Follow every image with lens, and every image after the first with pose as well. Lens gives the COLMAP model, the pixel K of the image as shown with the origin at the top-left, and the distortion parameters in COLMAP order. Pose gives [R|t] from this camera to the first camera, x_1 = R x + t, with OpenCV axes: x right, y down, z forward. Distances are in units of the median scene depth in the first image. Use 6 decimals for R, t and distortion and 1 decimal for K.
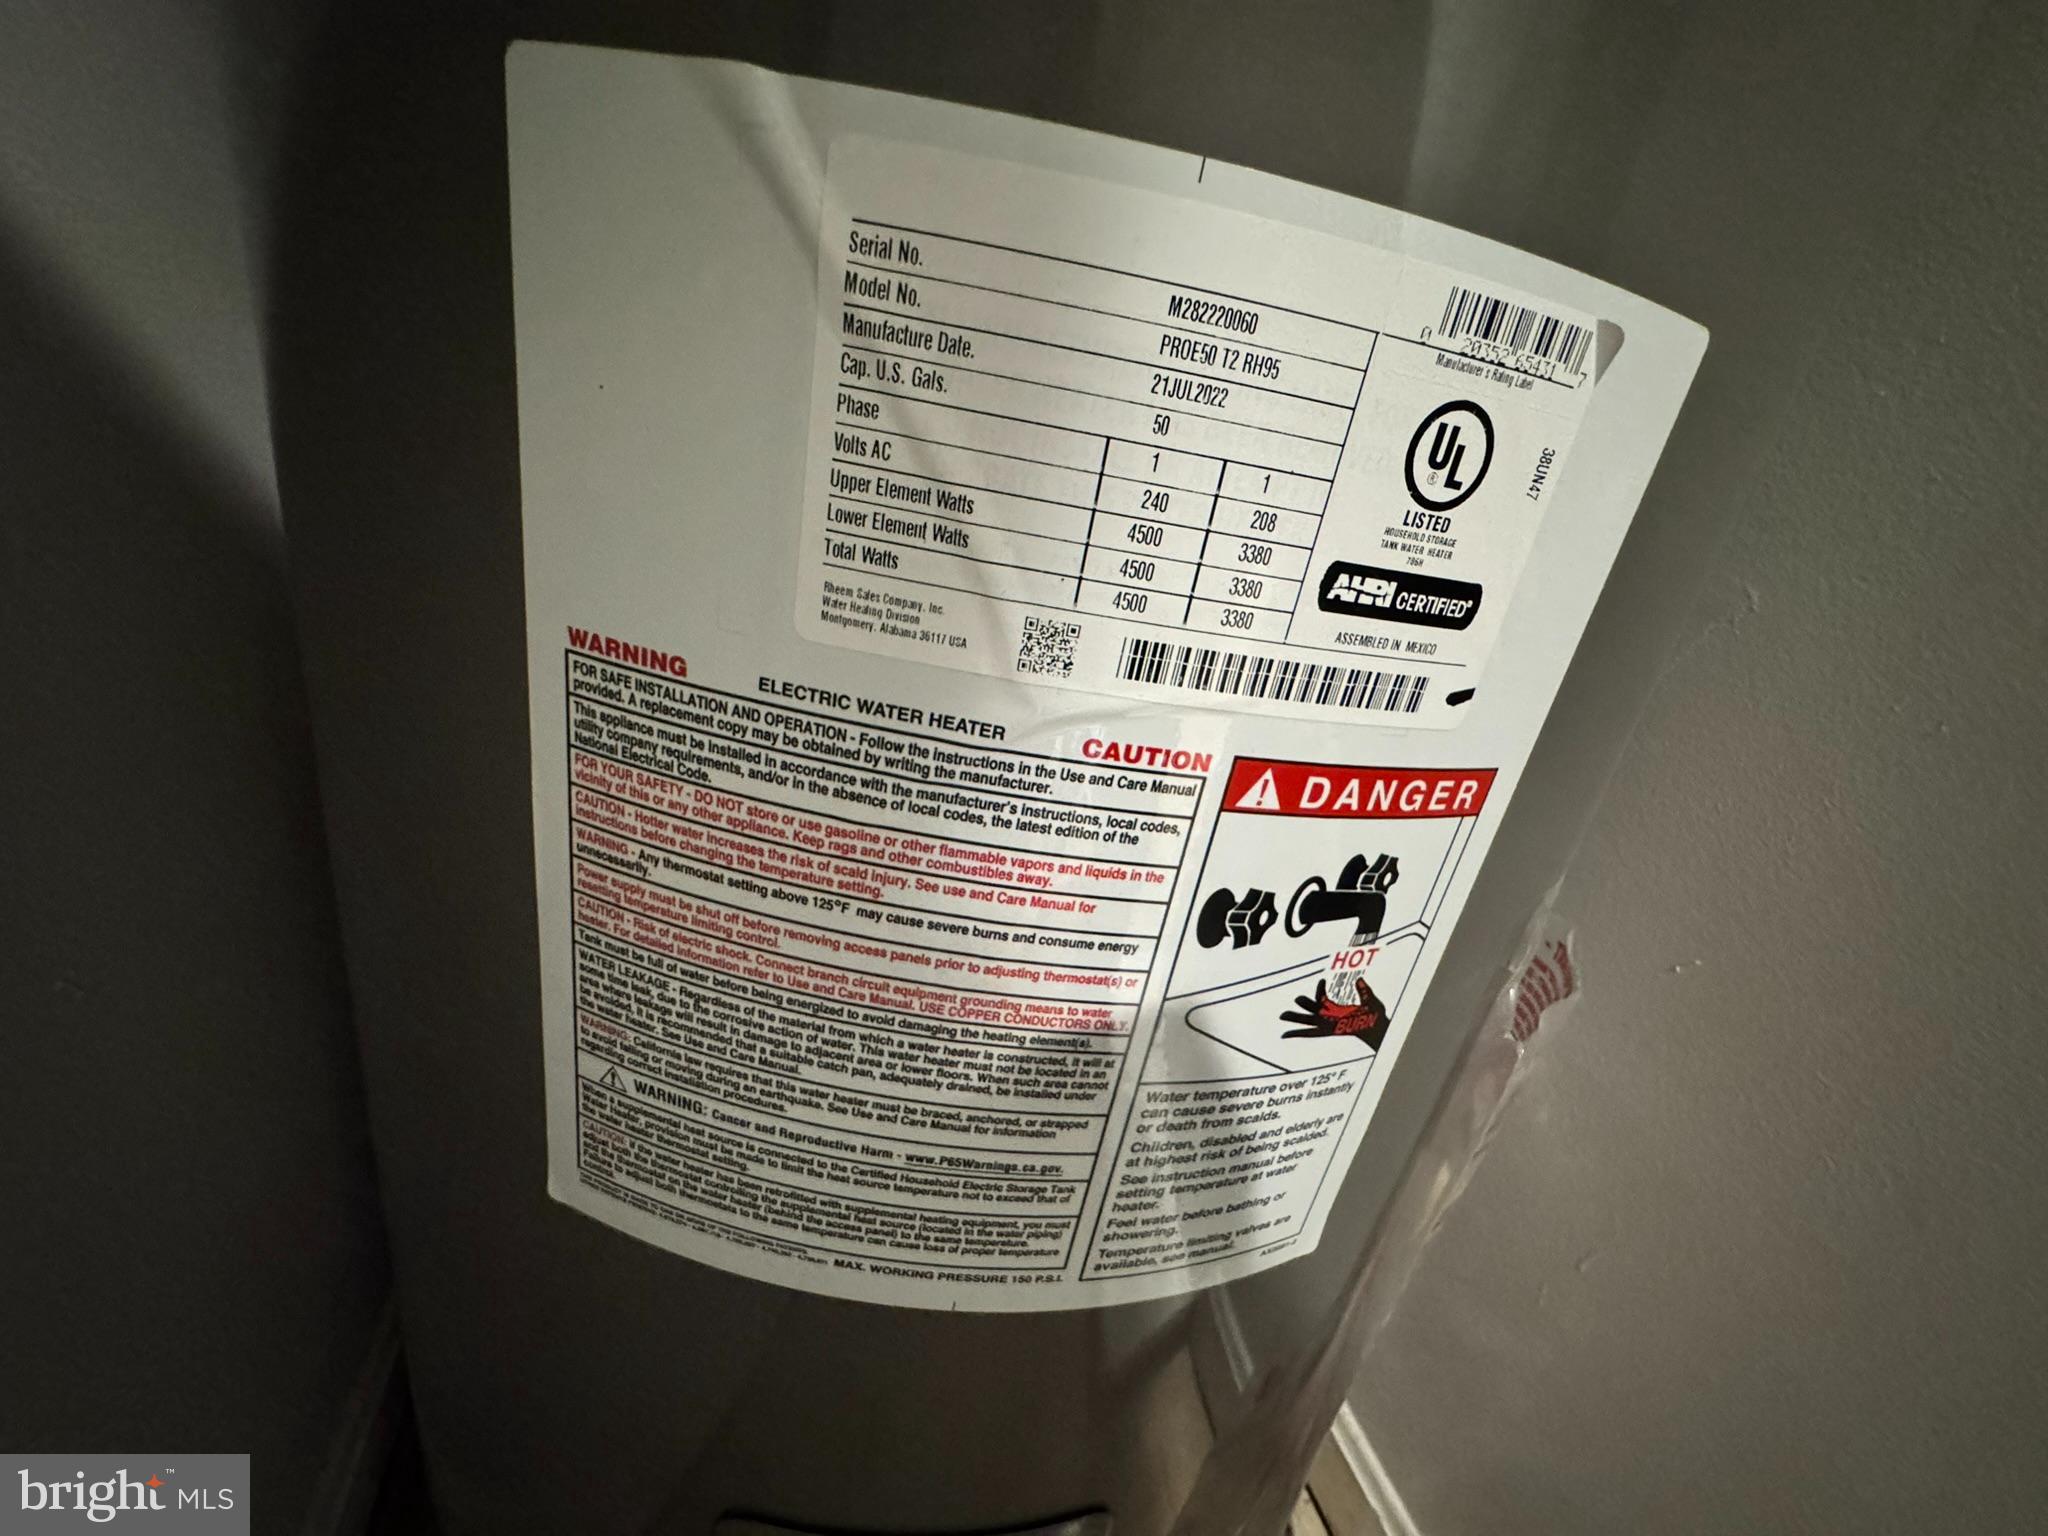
lens RADIAL K [[827.0, 0, 1017.3], [0, 827.0, 769.3], [0, 0, 1]] dist [-0.000923, -0.000041]
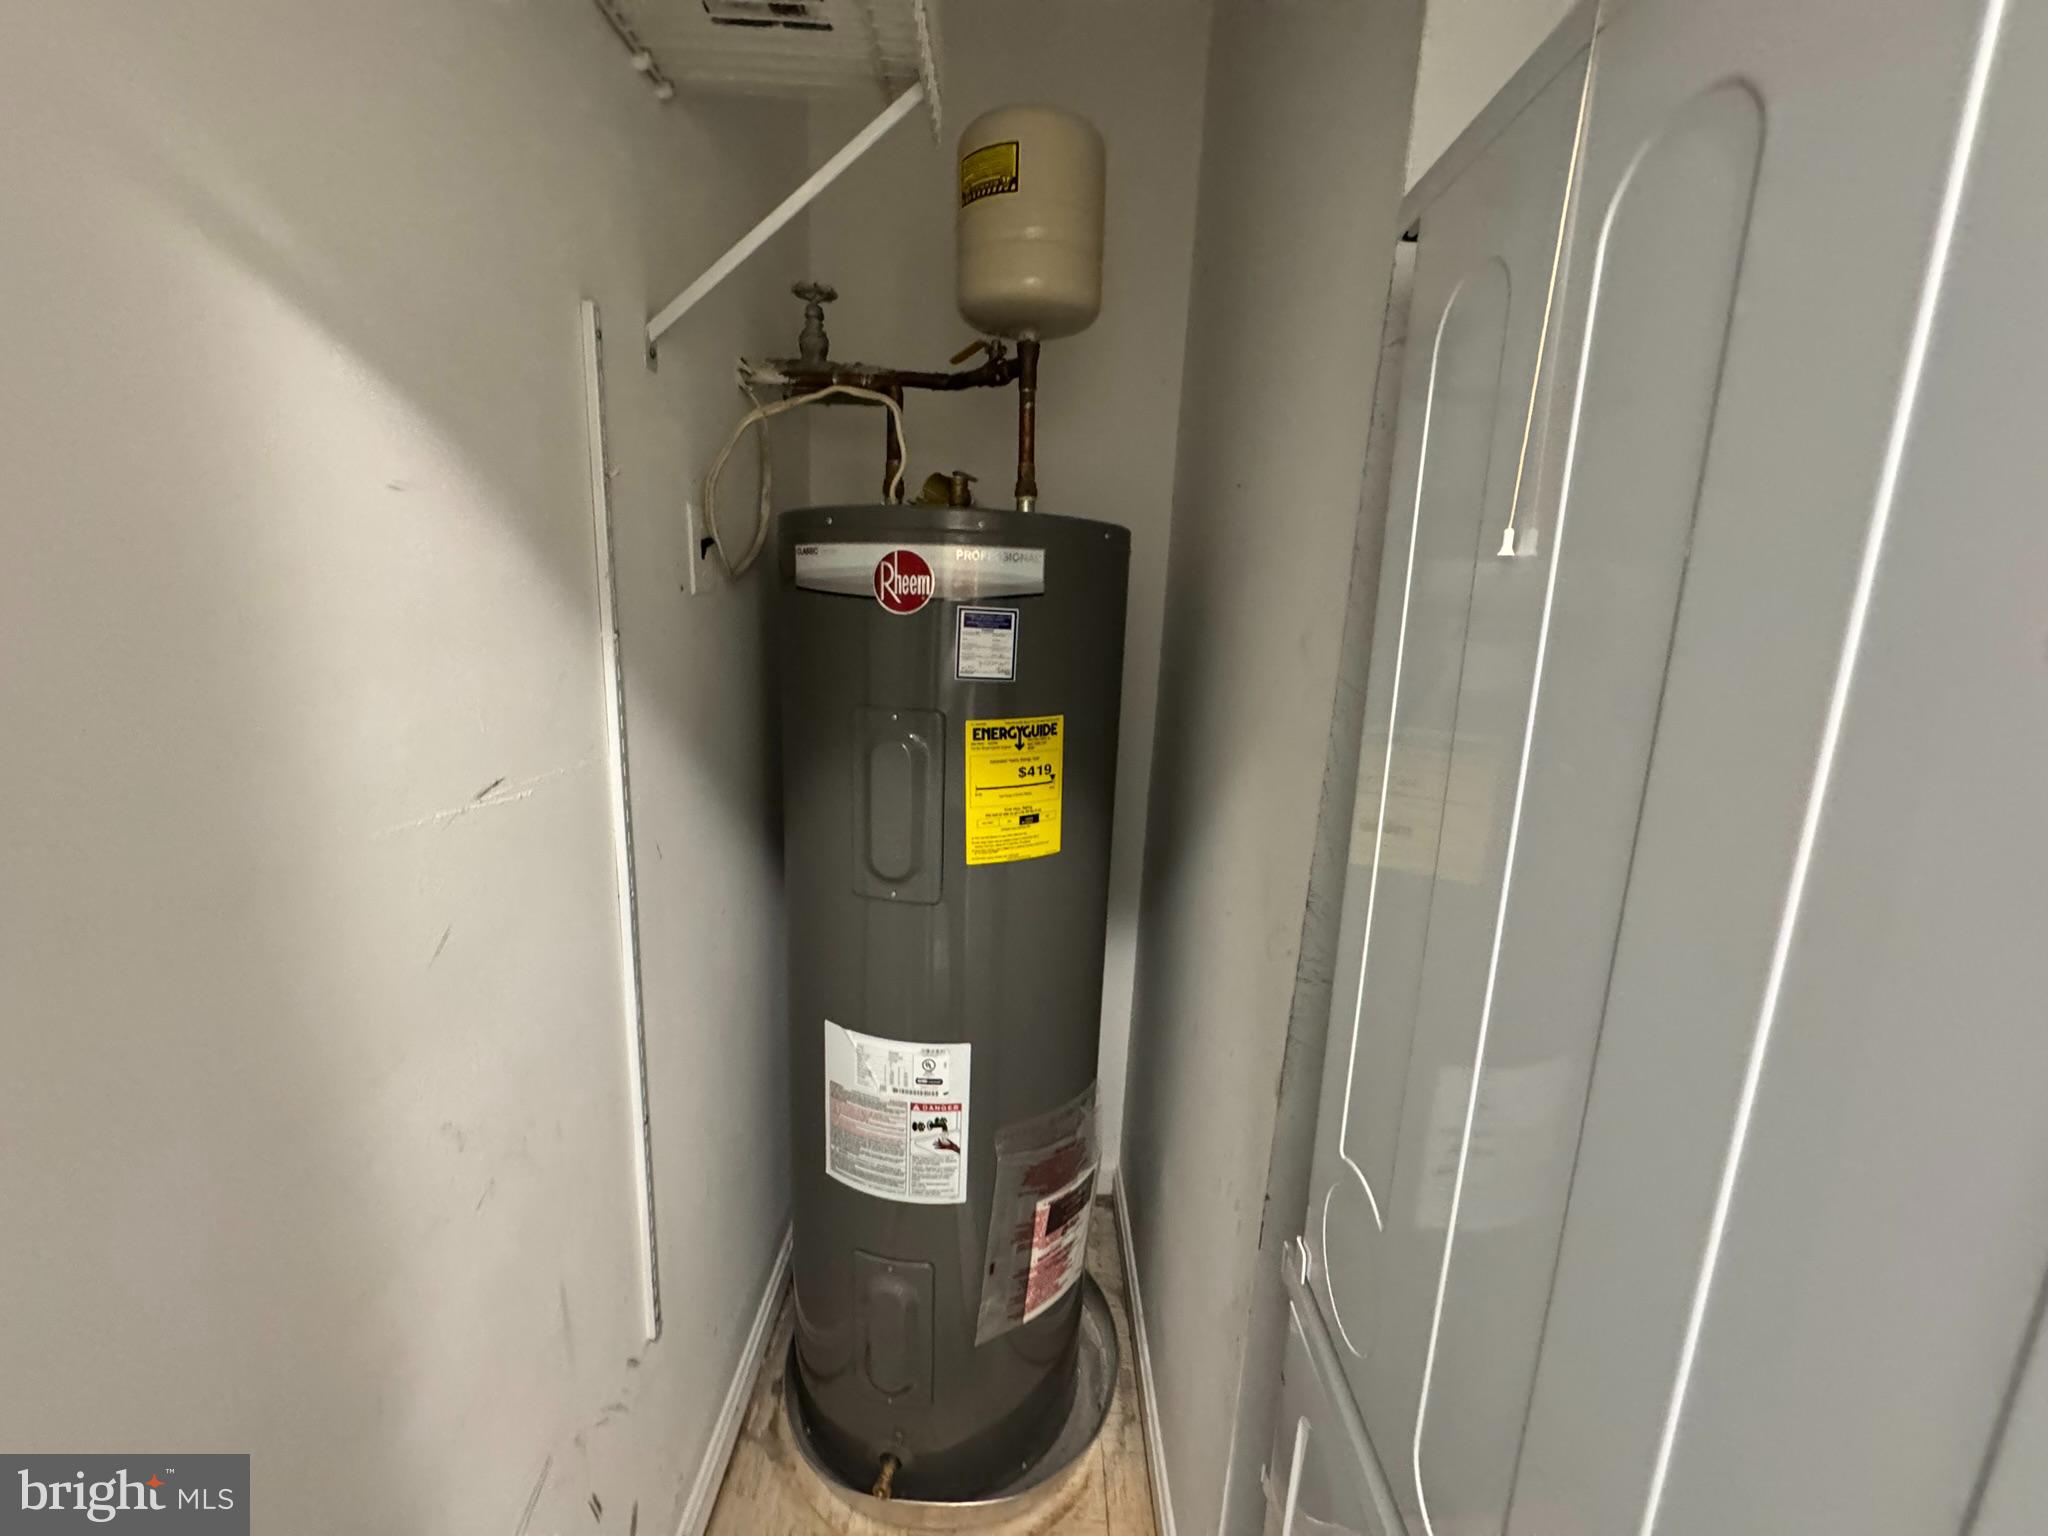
lens RADIAL K [[827.0, 0, 1024.1], [0, 827.0, 772.8], [0, 0, 1]] dist [-0.000923, -0.000041]
pose [[0.946627, -0.076012, -0.313240, 3.327555], [0.009458, 0.977929, -0.208725, -1.188550], [0.322192, 0.194622, 0.926453, -5.354686]]
